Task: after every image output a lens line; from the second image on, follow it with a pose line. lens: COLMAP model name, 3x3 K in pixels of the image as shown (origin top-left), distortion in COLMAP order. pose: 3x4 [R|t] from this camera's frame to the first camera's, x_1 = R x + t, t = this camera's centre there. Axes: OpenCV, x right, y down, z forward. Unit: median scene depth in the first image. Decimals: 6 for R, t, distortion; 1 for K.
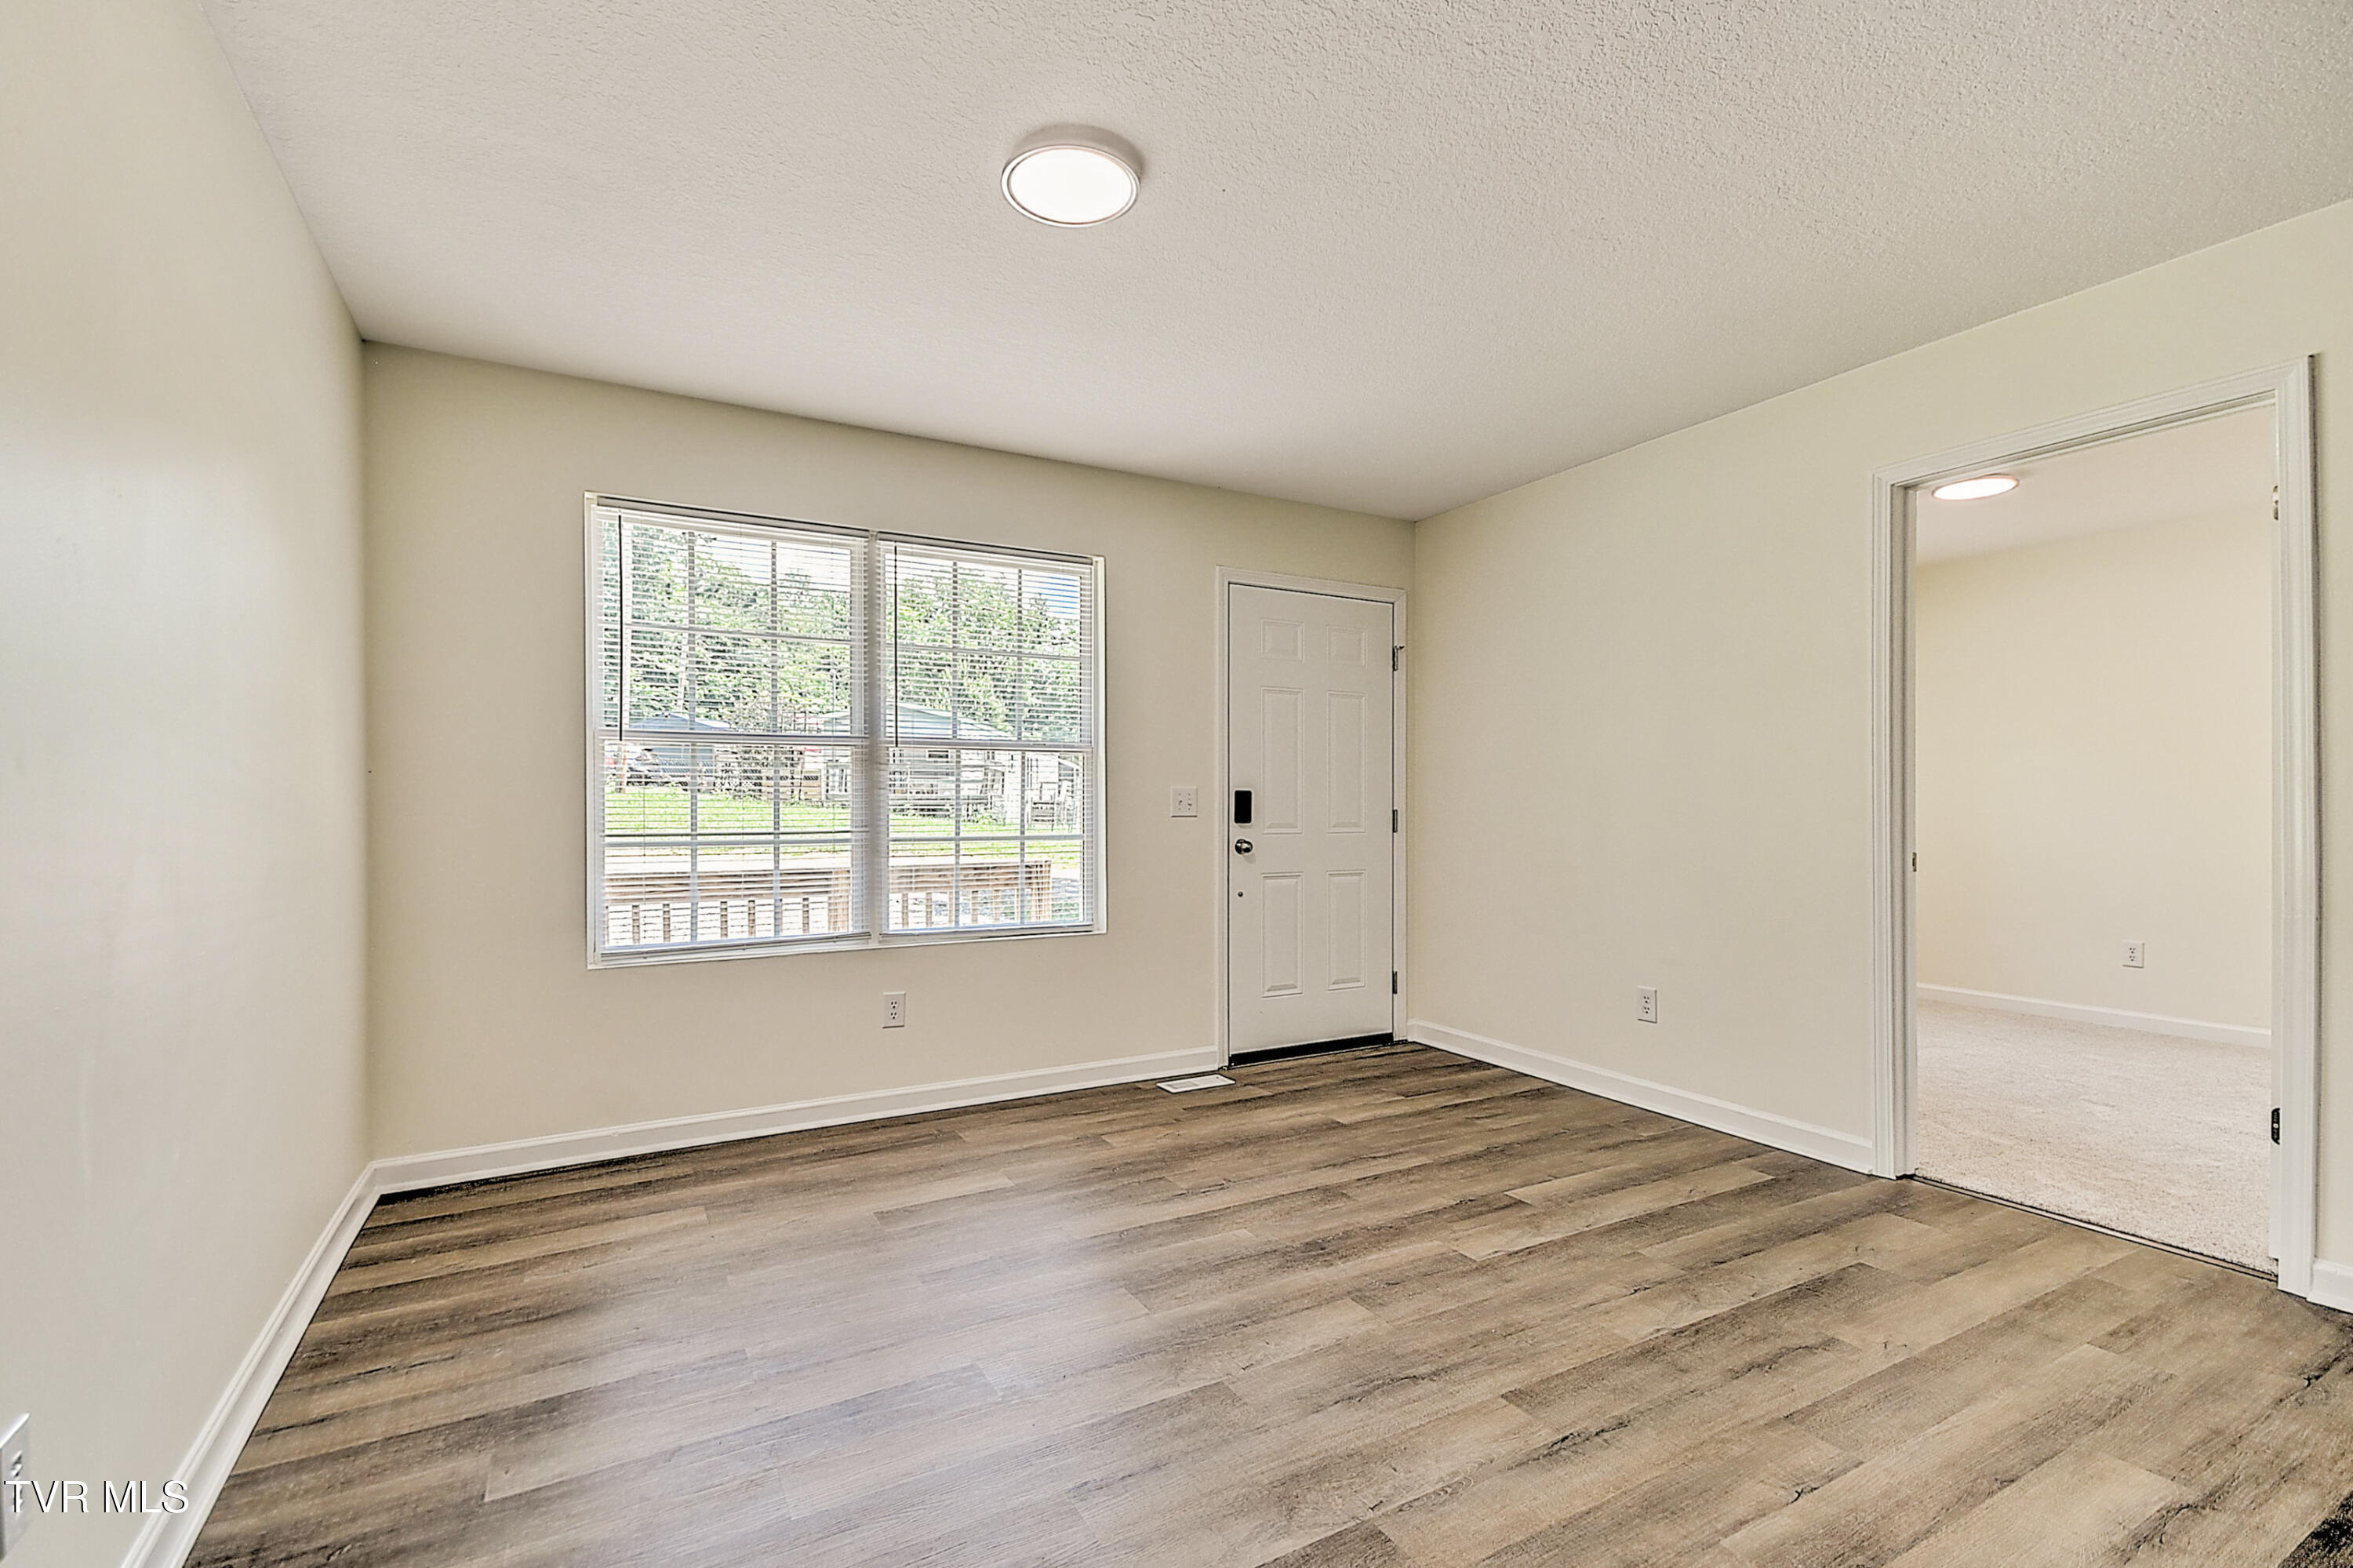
lens RADIAL K [[1043.3, 0, 1180.5], [0, 1043.3, 801.6], [0, 0, 1]] dist [0.019512, -0.008836]
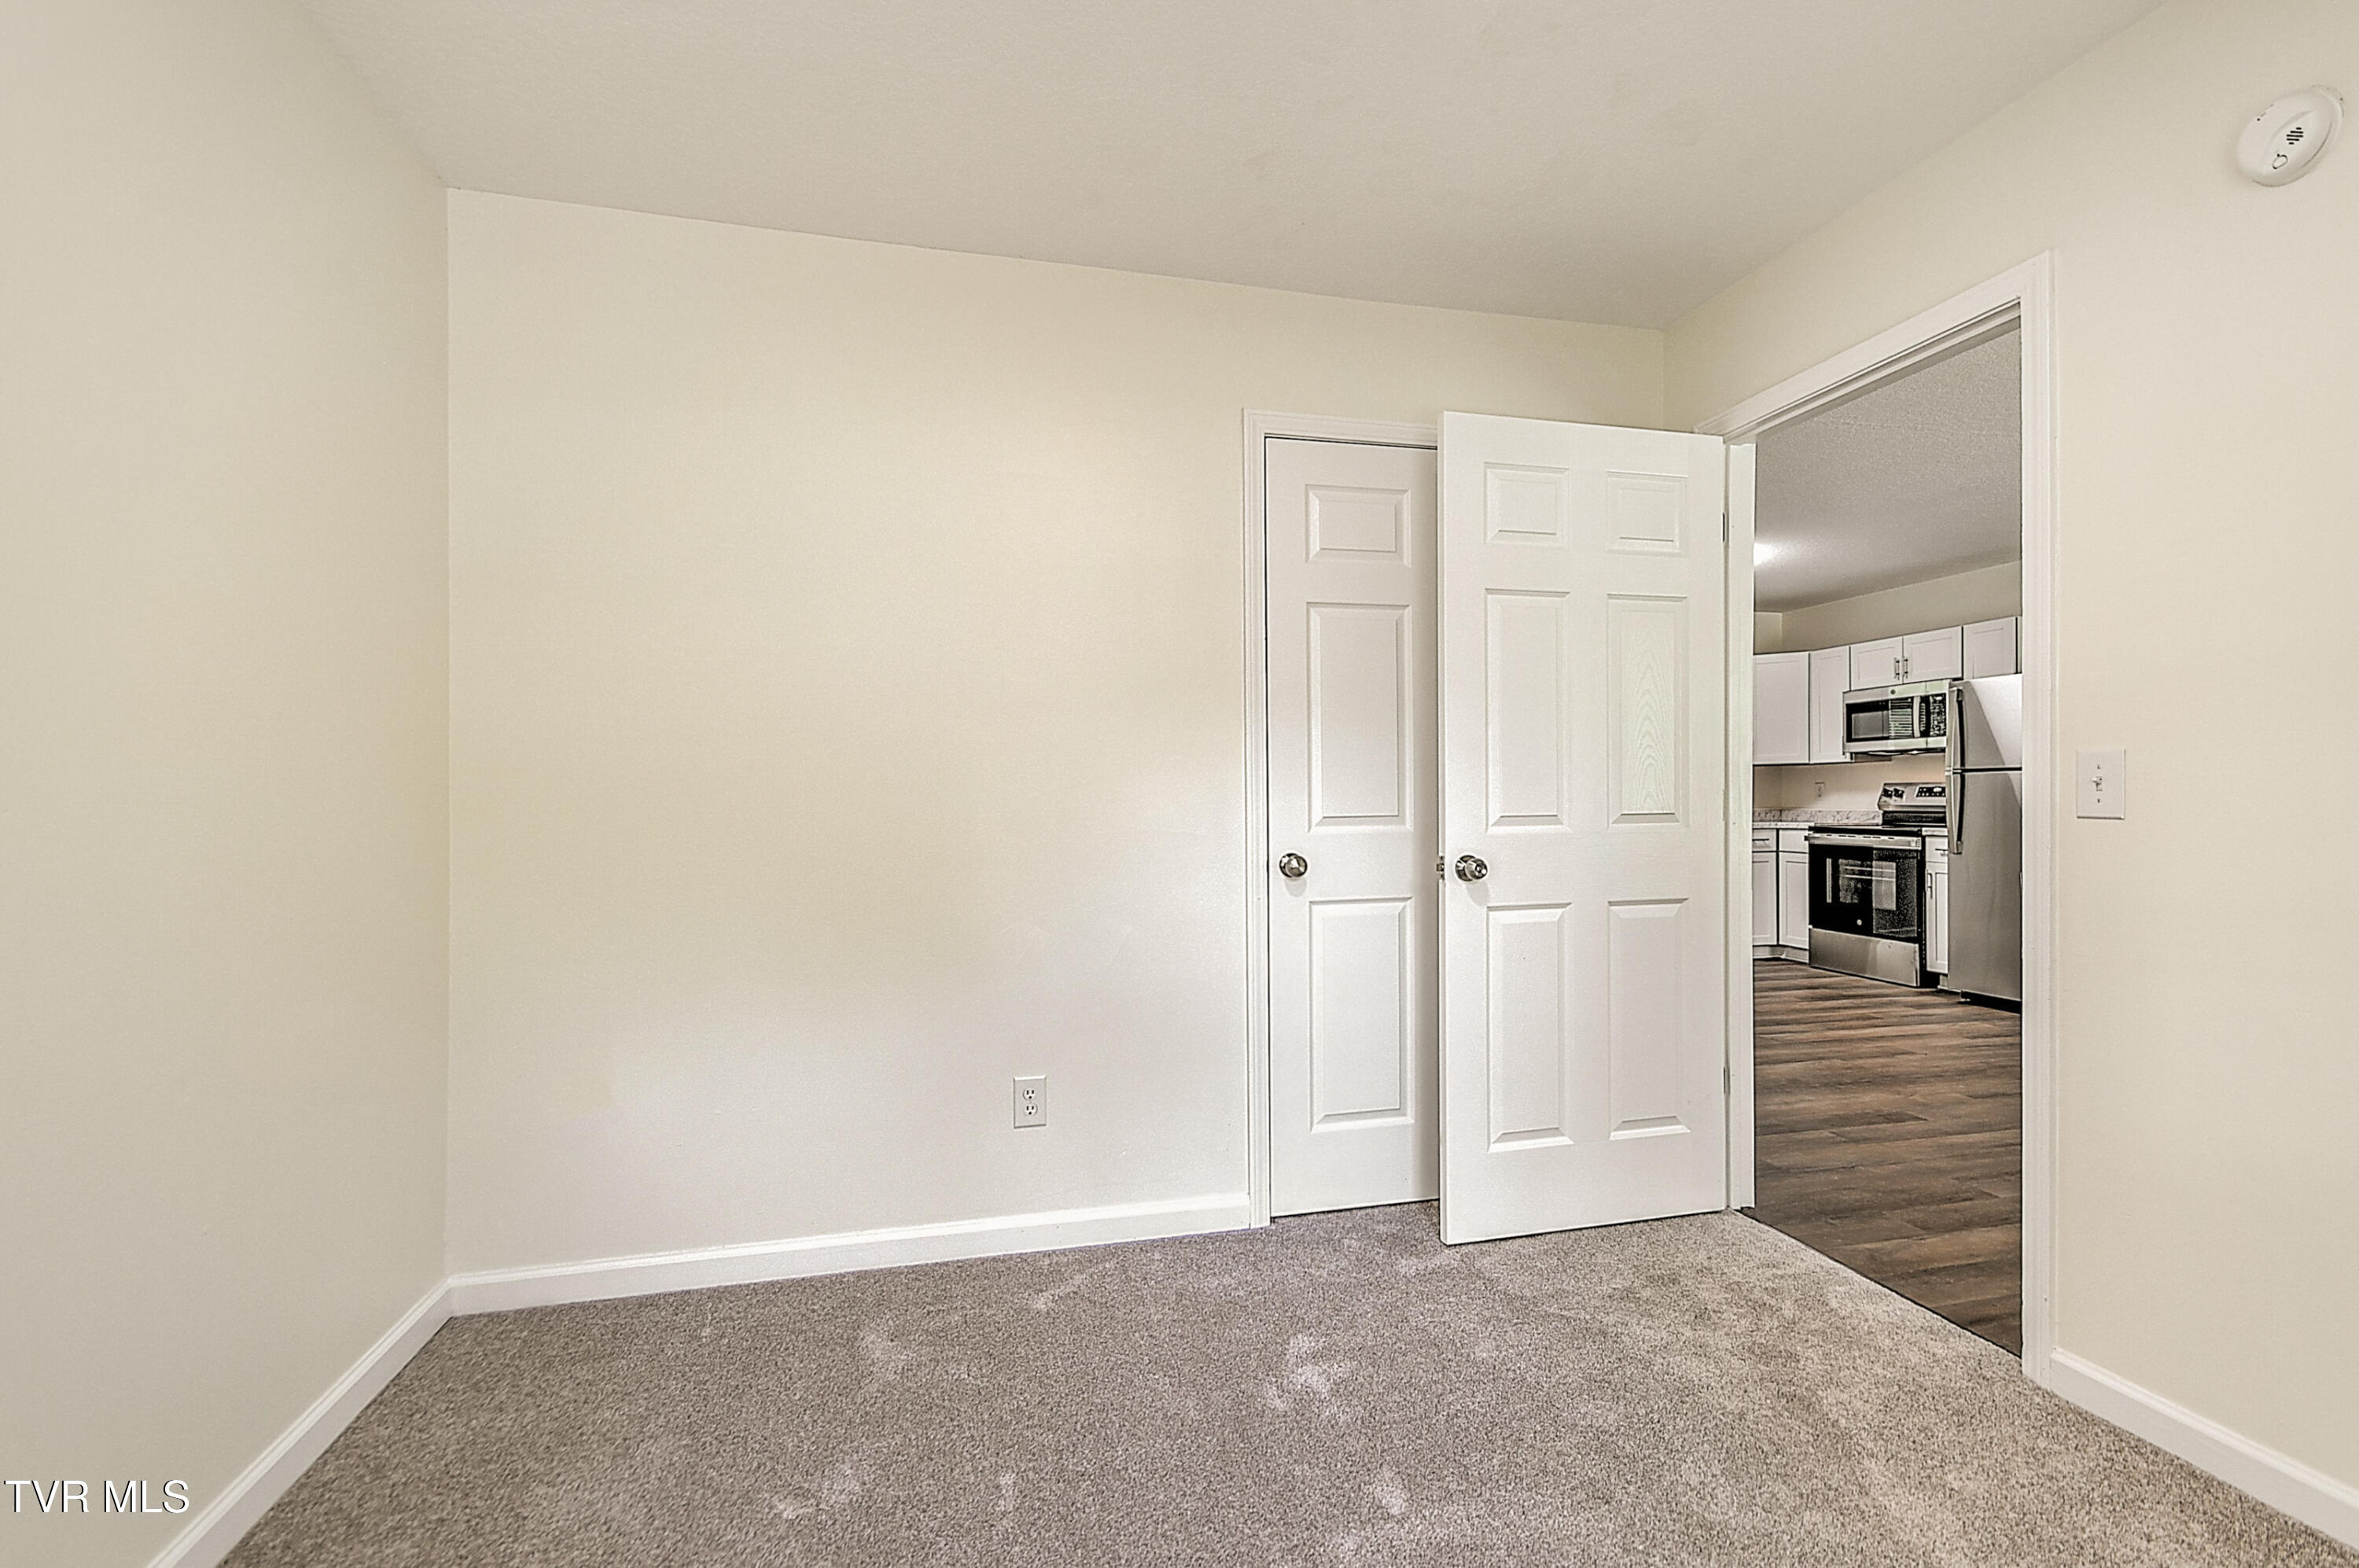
lens RADIAL K [[1054.1, 0, 1180.9], [0, 1054.1, 789.0], [0, 0, 1]] dist [0.010024, 0.000031]
pose [[-0.960897, 0.007521, 0.276803, 1.542262], [0.005730, 0.999957, -0.007280, -0.000401], [-0.276846, -0.005409, -0.960899, 2.691696]]
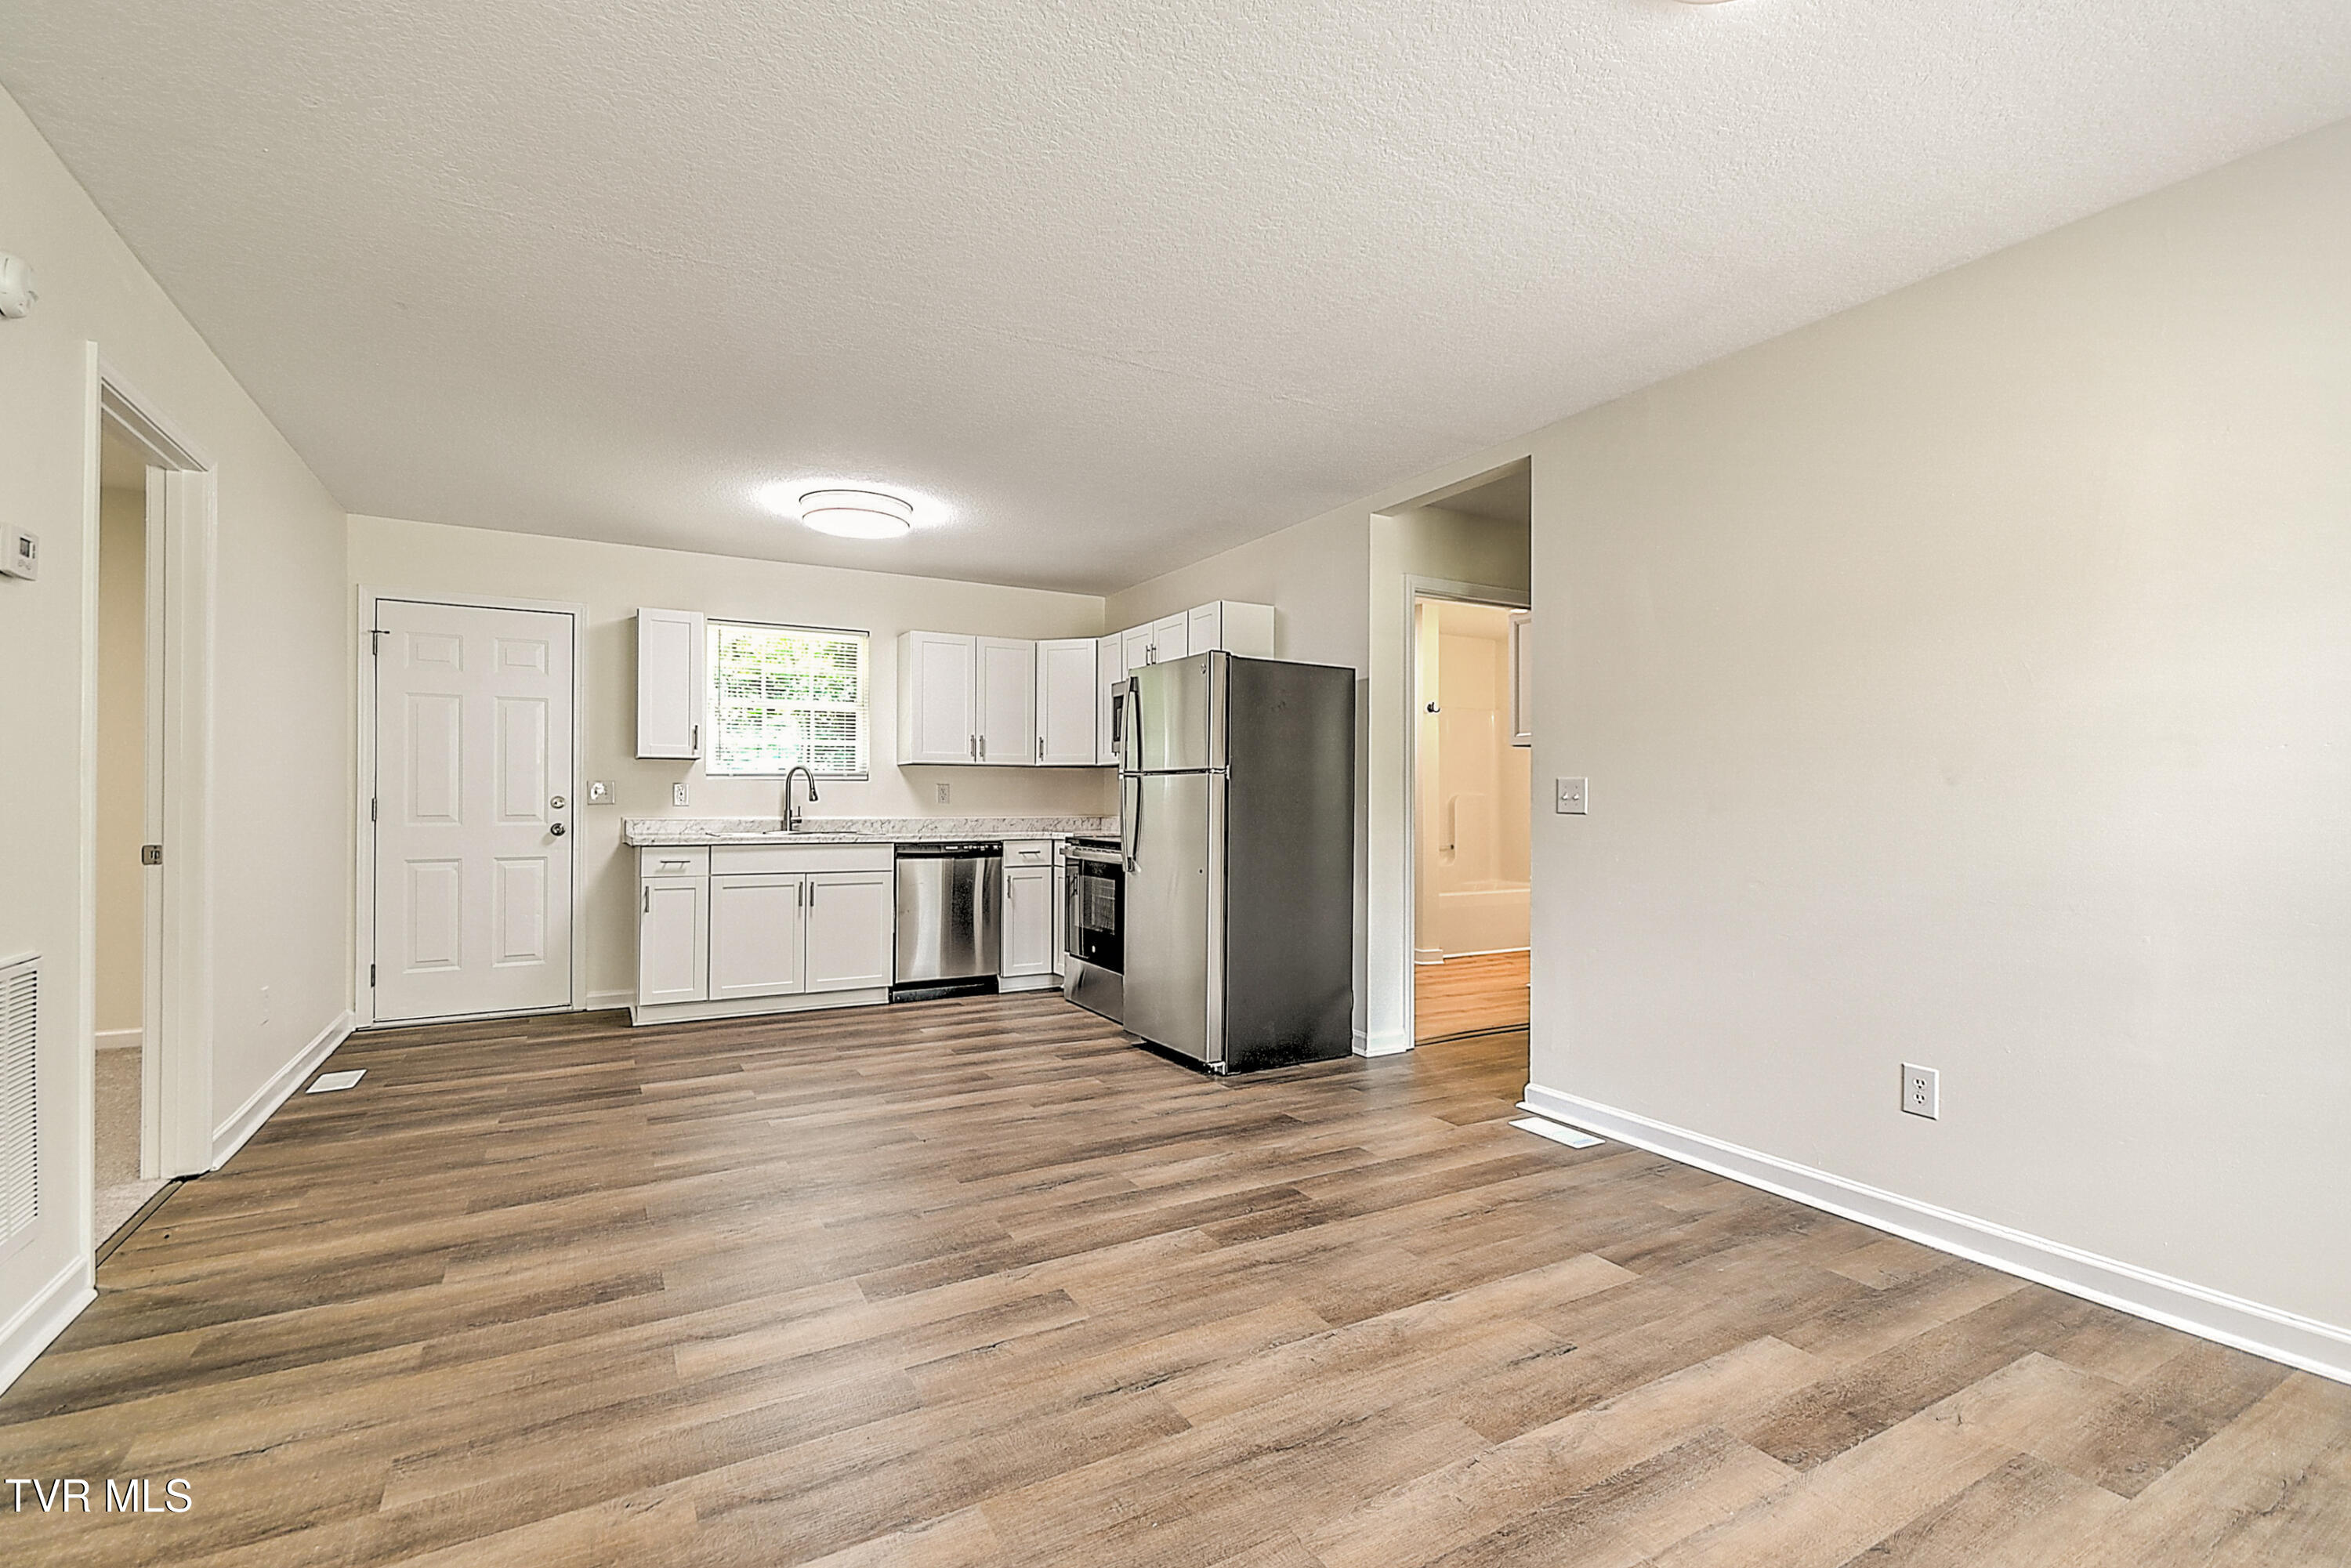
lens RADIAL K [[1050.5, 0, 1176.8], [0, 1050.5, 788.9], [0, 0, 1]] dist [0.010024, 0.000031]
pose [[-0.999996, -0.001932, -0.001836, 0.302089], [-0.001913, 0.999944, -0.010451, 0.003193], [0.001856, -0.010447, -0.999944, 1.838228]]
